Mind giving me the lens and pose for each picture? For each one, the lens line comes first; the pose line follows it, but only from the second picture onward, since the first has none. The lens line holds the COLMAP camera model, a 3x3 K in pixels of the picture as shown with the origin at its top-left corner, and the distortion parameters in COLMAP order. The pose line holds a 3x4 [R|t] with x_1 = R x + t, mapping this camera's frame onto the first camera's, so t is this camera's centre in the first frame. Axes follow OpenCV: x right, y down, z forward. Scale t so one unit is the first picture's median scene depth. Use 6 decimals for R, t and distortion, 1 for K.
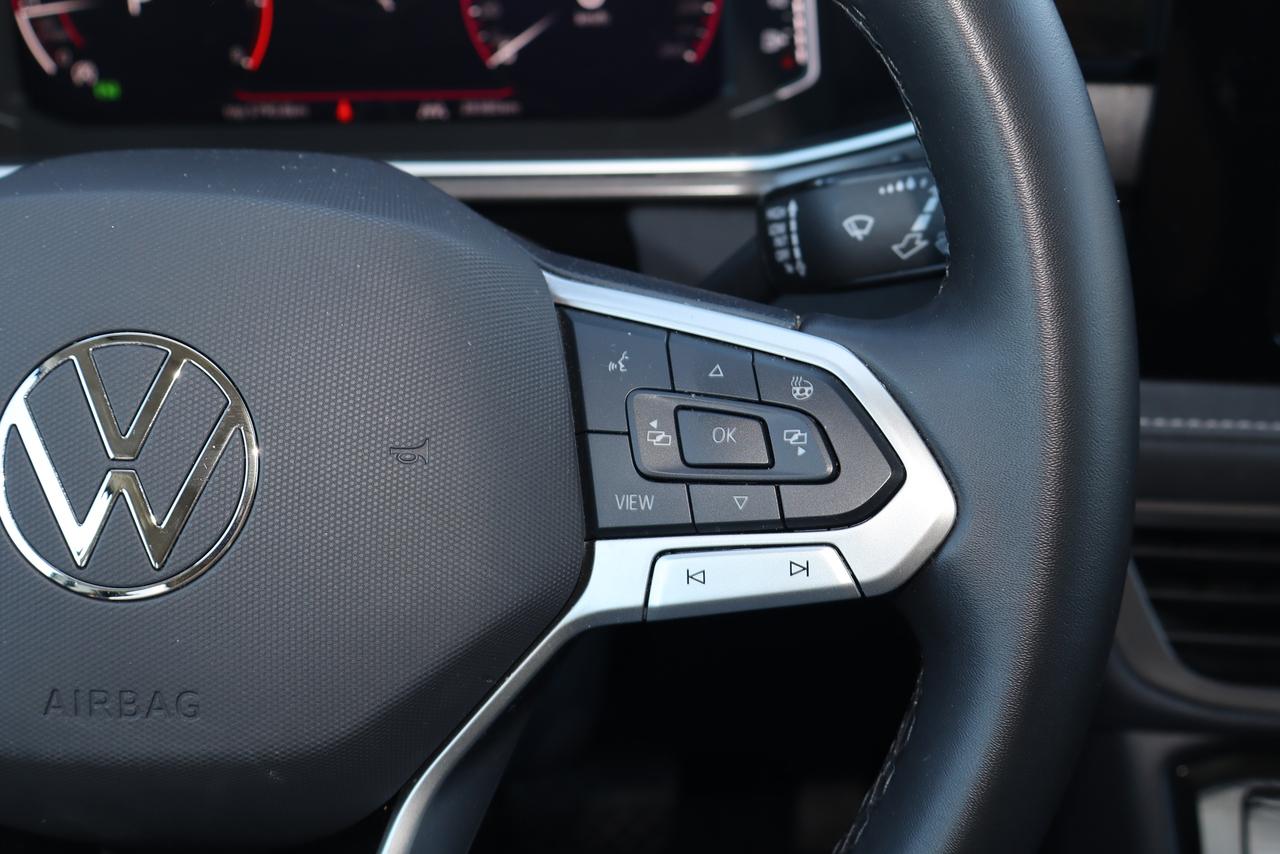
lens RADIAL K [[1665.0, 0, 630.5], [0, 1665.0, 434.9], [0, 0, 1]] dist [0.023934, 0.000000]
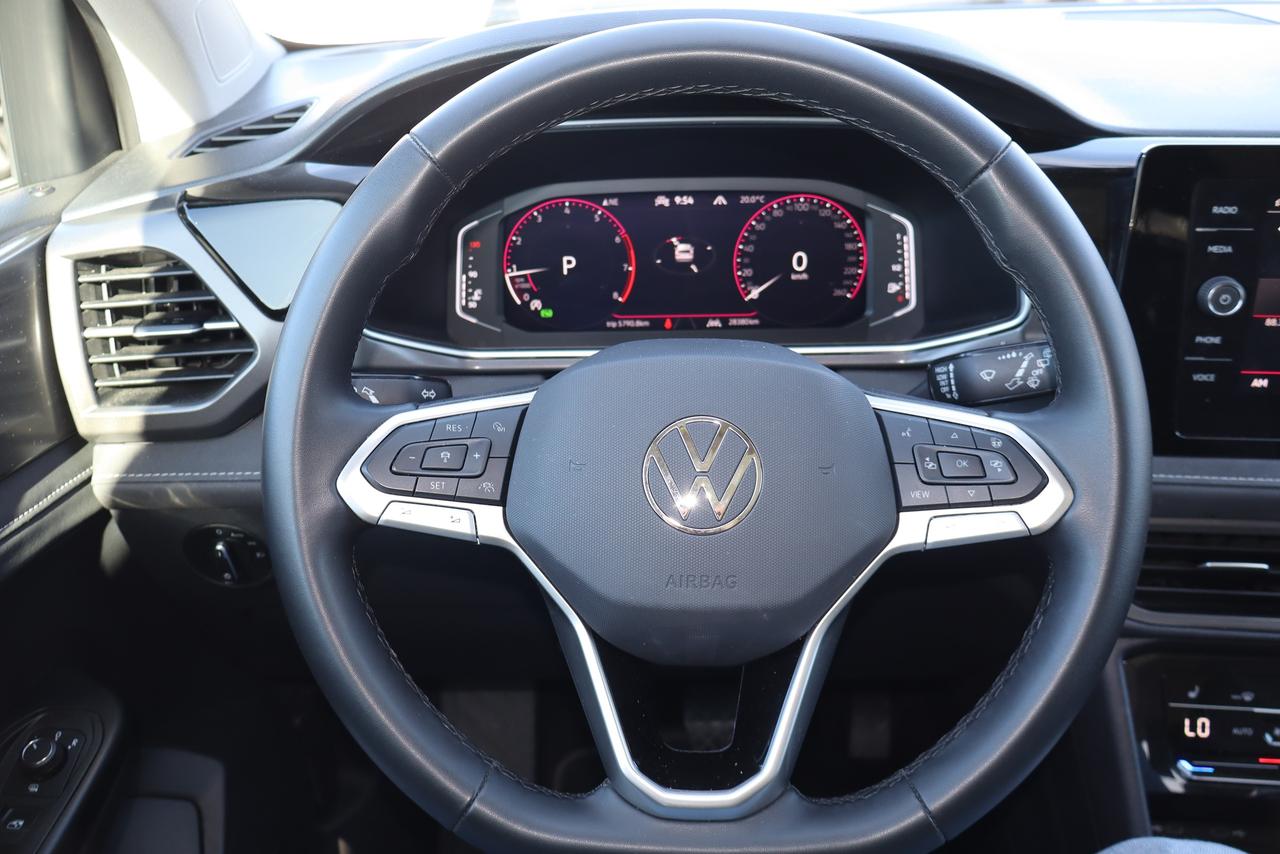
lens RADIAL K [[1088.7, 0, 641.2], [0, 1088.7, 428.0], [0, 0, 1]] dist [0.030619, -0.025644]
pose [[0.999995, 0.000009, -0.003081, -0.286150], [-0.000323, 0.994792, -0.101924, 0.079293], [0.003064, 0.101925, 0.994787, -0.352304]]
